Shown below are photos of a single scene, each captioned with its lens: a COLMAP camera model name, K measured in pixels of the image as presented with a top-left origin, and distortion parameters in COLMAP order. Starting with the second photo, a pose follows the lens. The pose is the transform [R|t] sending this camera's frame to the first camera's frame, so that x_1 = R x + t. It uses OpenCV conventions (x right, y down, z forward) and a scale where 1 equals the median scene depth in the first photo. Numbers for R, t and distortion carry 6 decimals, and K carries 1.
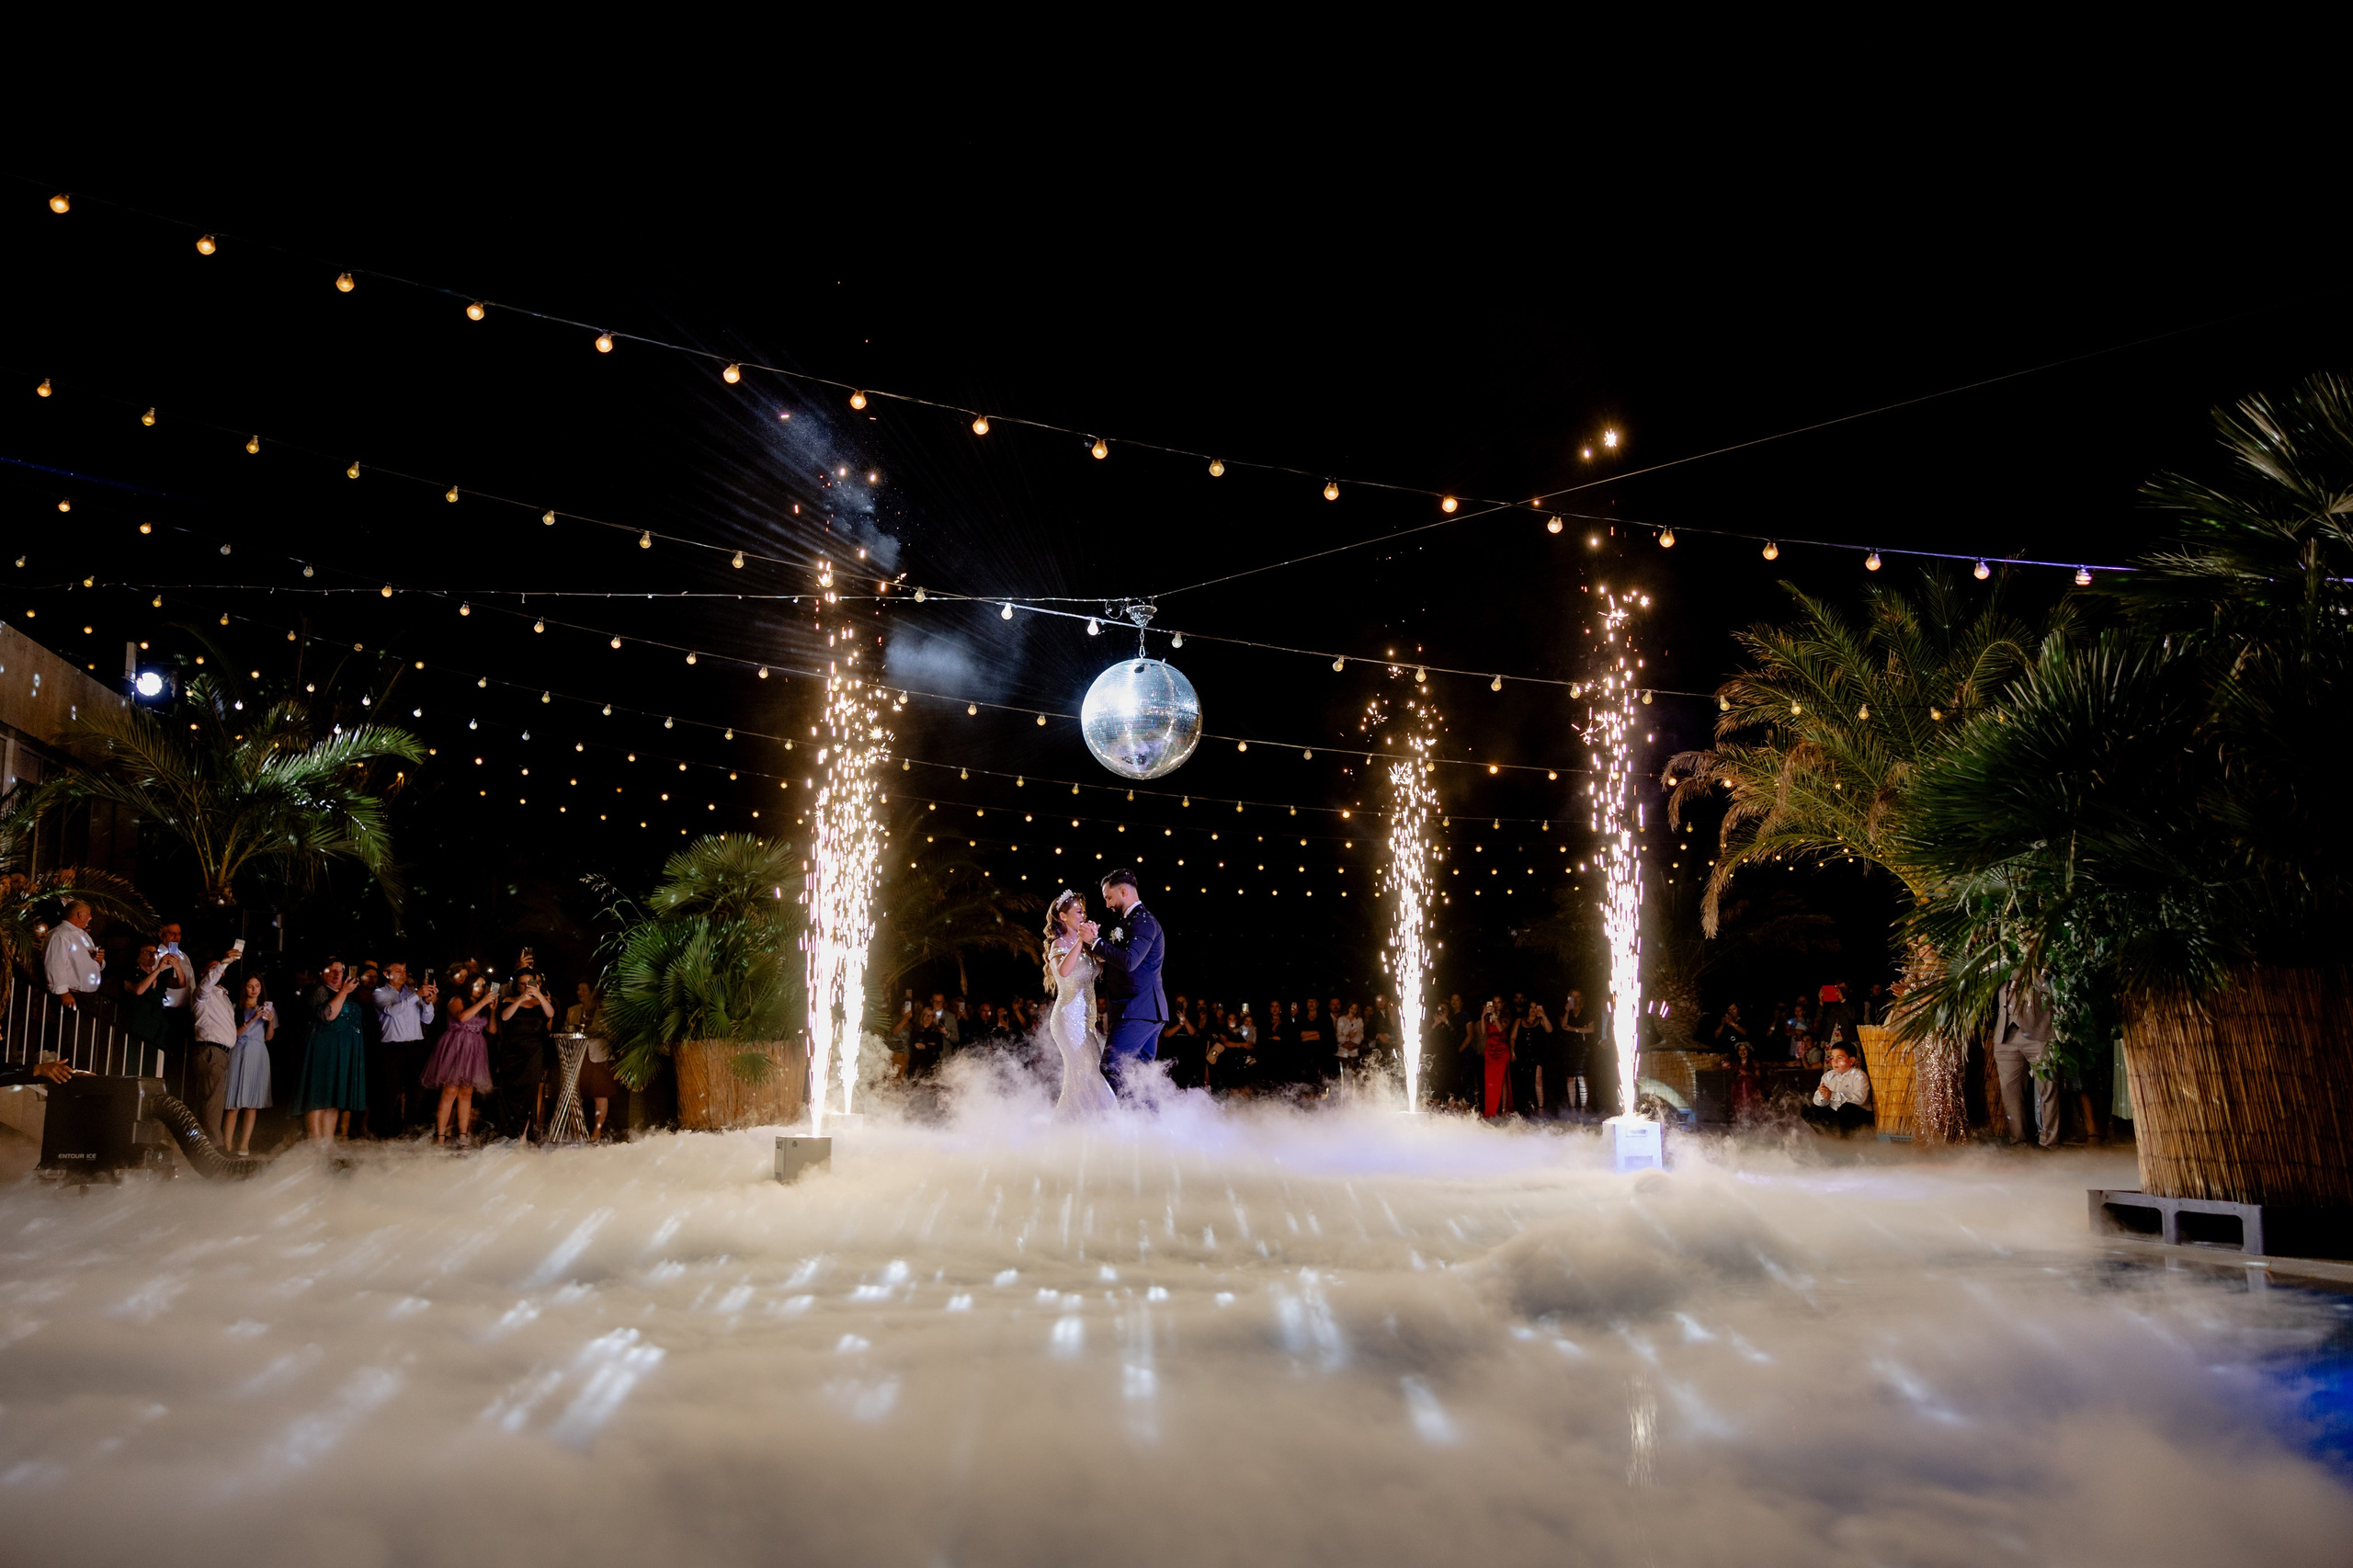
lens RADIAL K [[1910.3, 0, 1165.4], [0, 1910.3, 803.6], [0, 0, 1]] dist [0.004289, 0.005026]
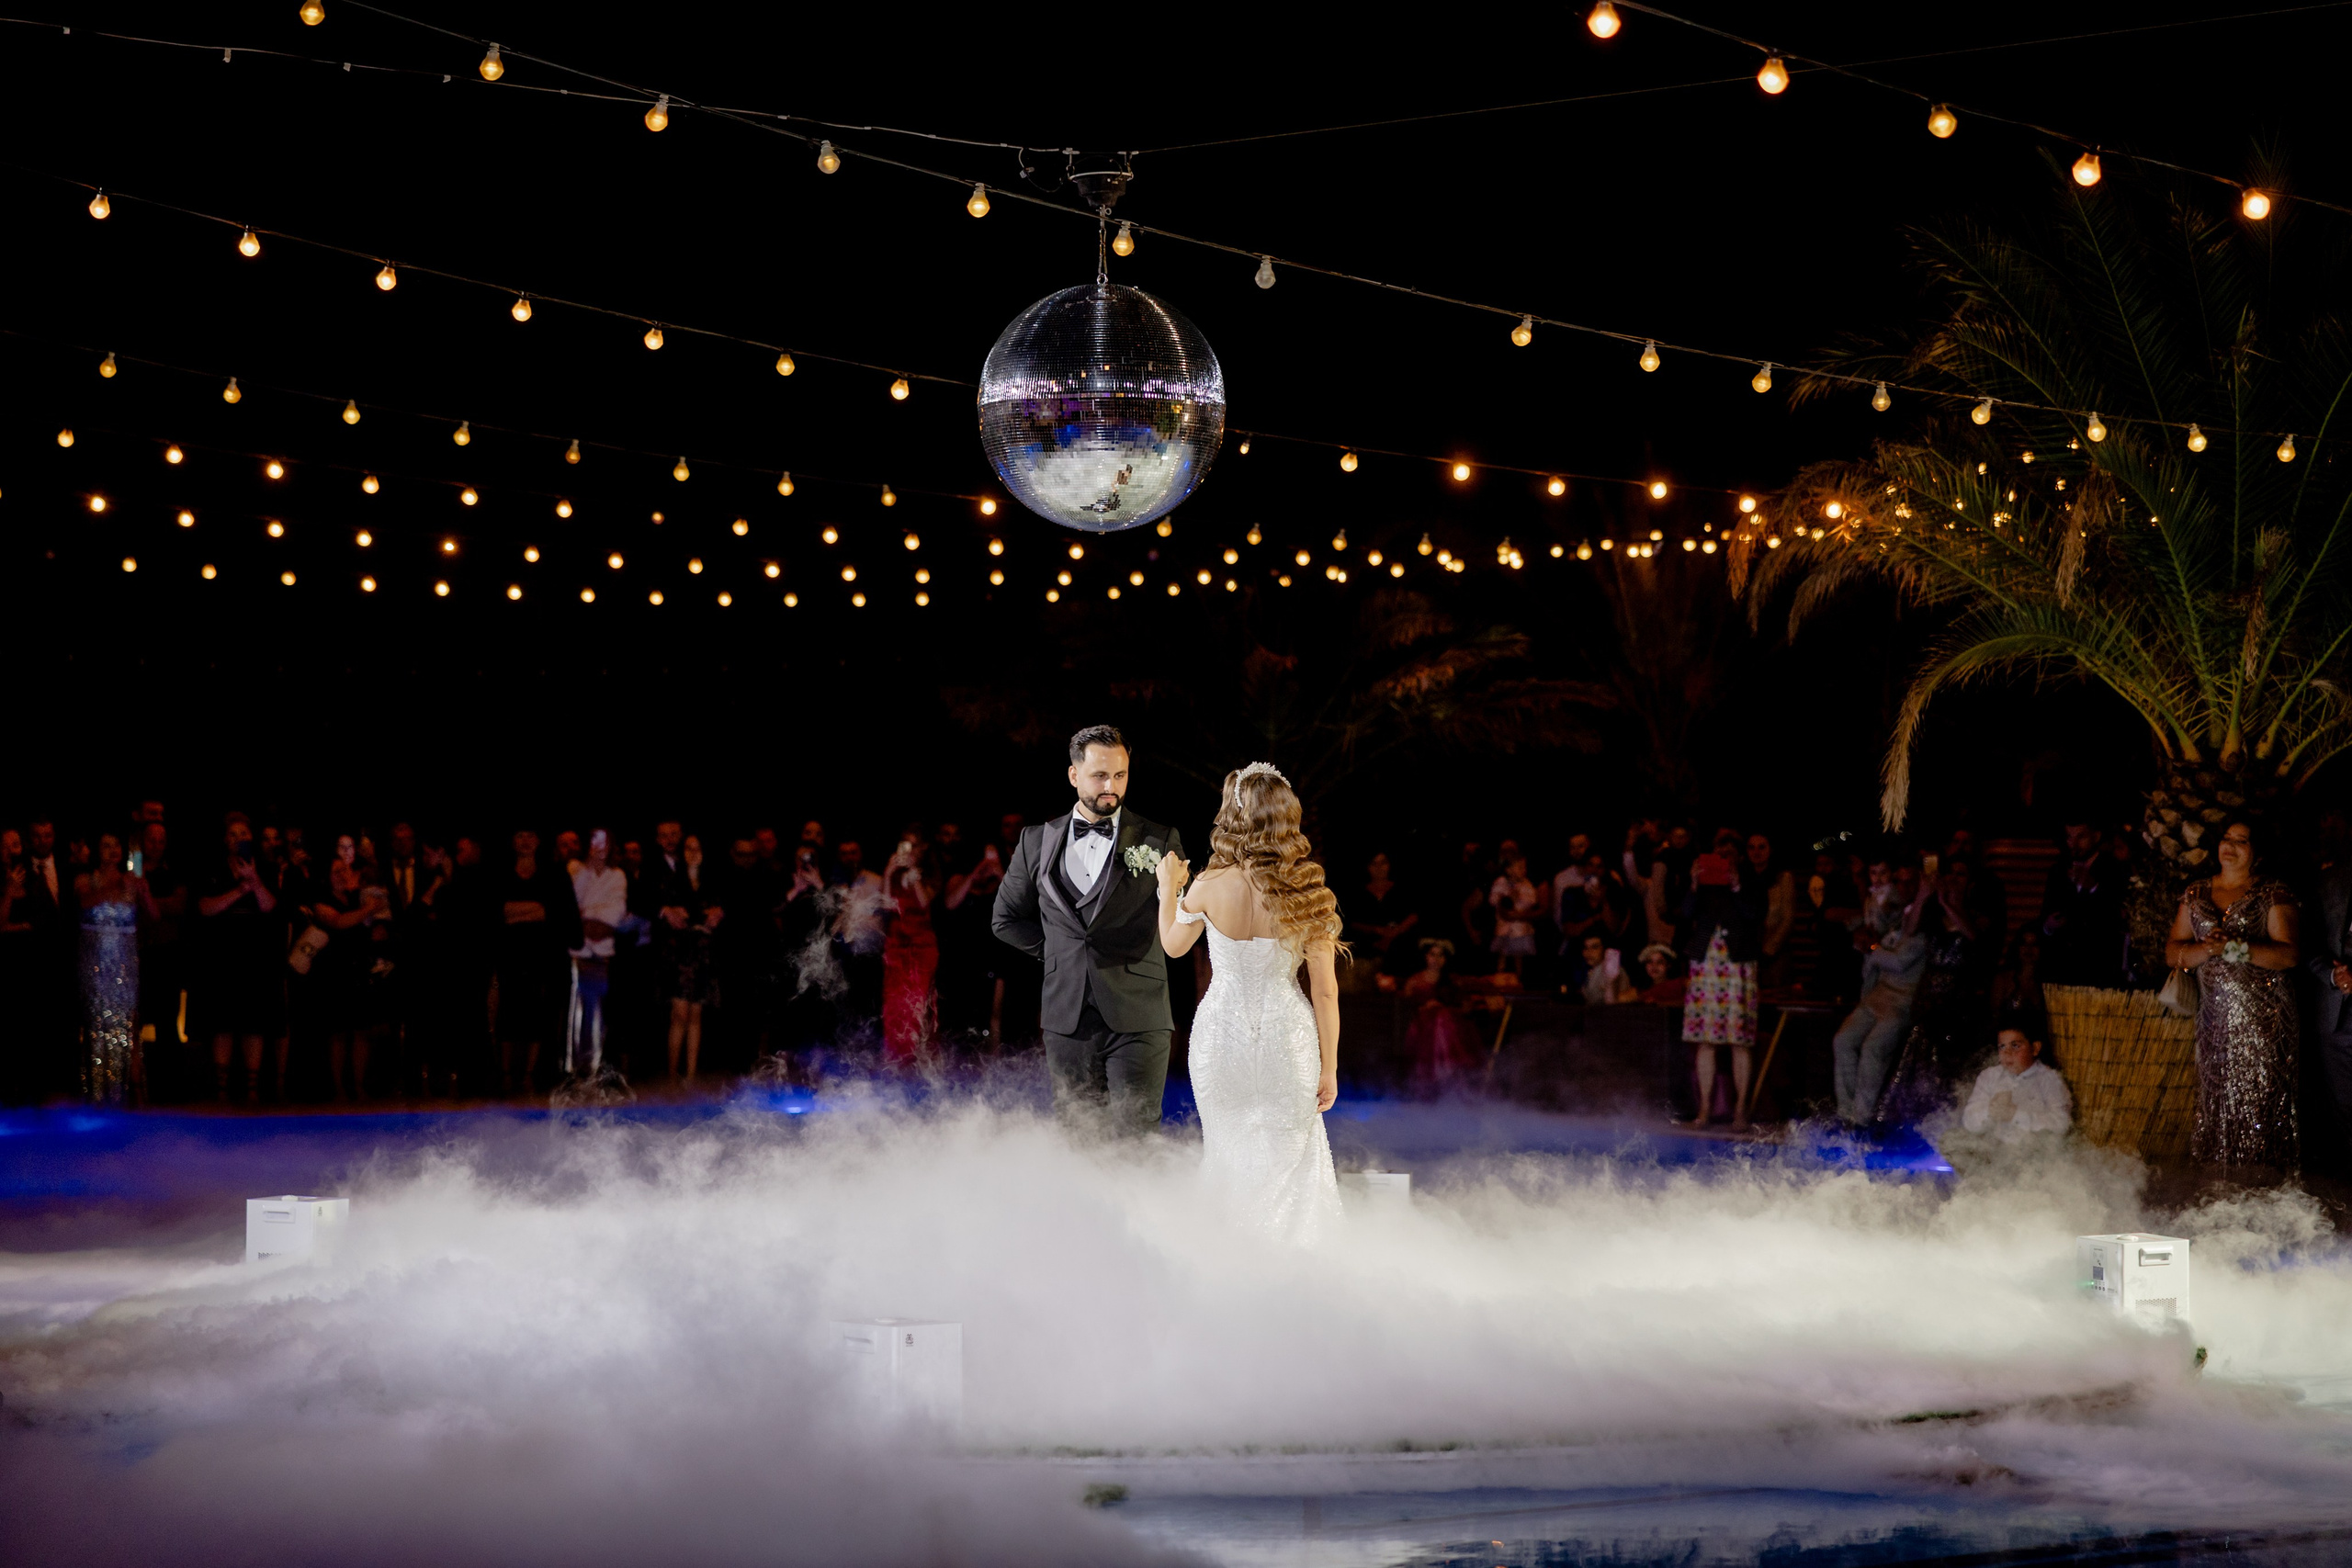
lens RADIAL K [[4564.4, 0, 1176.0], [0, 4564.4, 784.0], [0, 0, 1]] dist [0.026056, -0.085603]
pose [[0.920034, 0.017157, 0.391463, -0.356337], [-0.064624, 0.992004, 0.108406, -0.060680], [-0.386473, -0.125035, 0.913786, -0.064022]]
